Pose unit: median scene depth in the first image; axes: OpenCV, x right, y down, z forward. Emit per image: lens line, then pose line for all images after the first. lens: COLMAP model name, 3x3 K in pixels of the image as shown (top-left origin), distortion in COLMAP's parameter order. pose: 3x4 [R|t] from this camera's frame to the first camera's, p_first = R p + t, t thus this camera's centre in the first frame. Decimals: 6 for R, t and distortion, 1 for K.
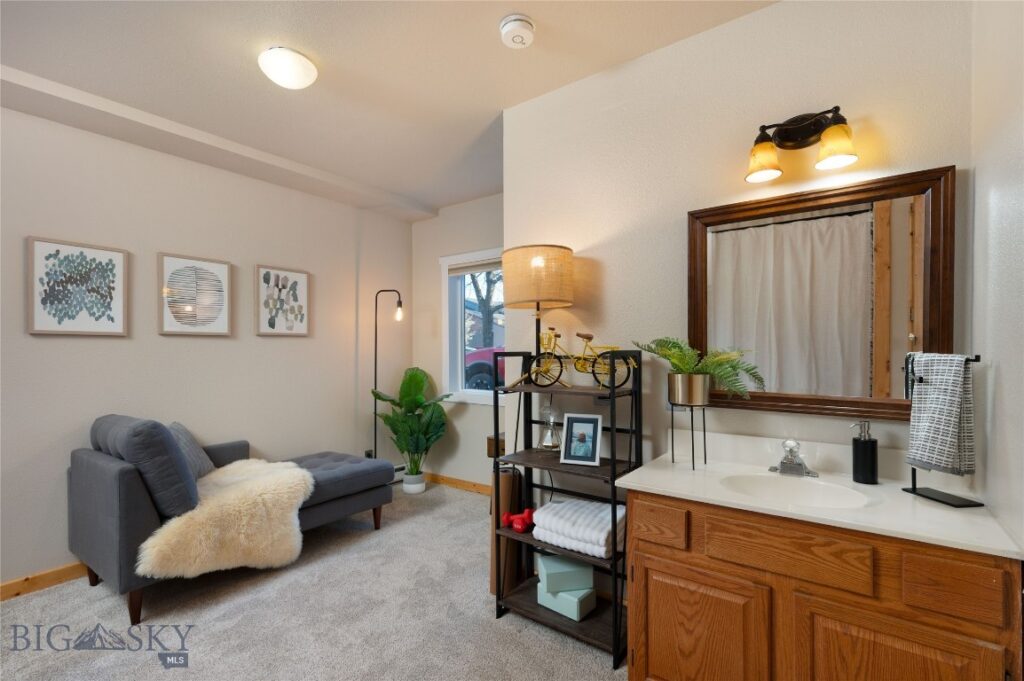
lens RADIAL K [[469.5, 0, 510.0], [0, 469.5, 346.7], [0, 0, 1]] dist [-0.002941, -0.000510]
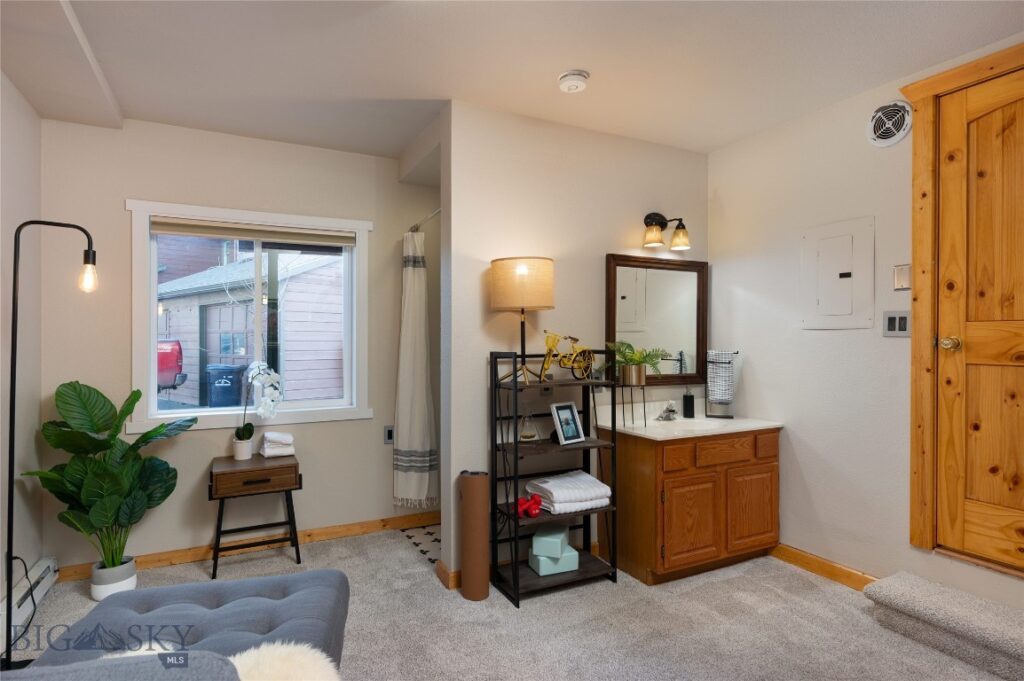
lens RADIAL K [[538.5, 0, 512.0], [0, 538.5, 340.5], [0, 0, 1]] dist [0.001728, 0.000174]
pose [[0.431612, 0.004025, 0.902050, -1.377532], [-0.003382, 0.999990, -0.002844, -0.015435], [-0.902053, -0.001823, 0.431622, 0.614937]]
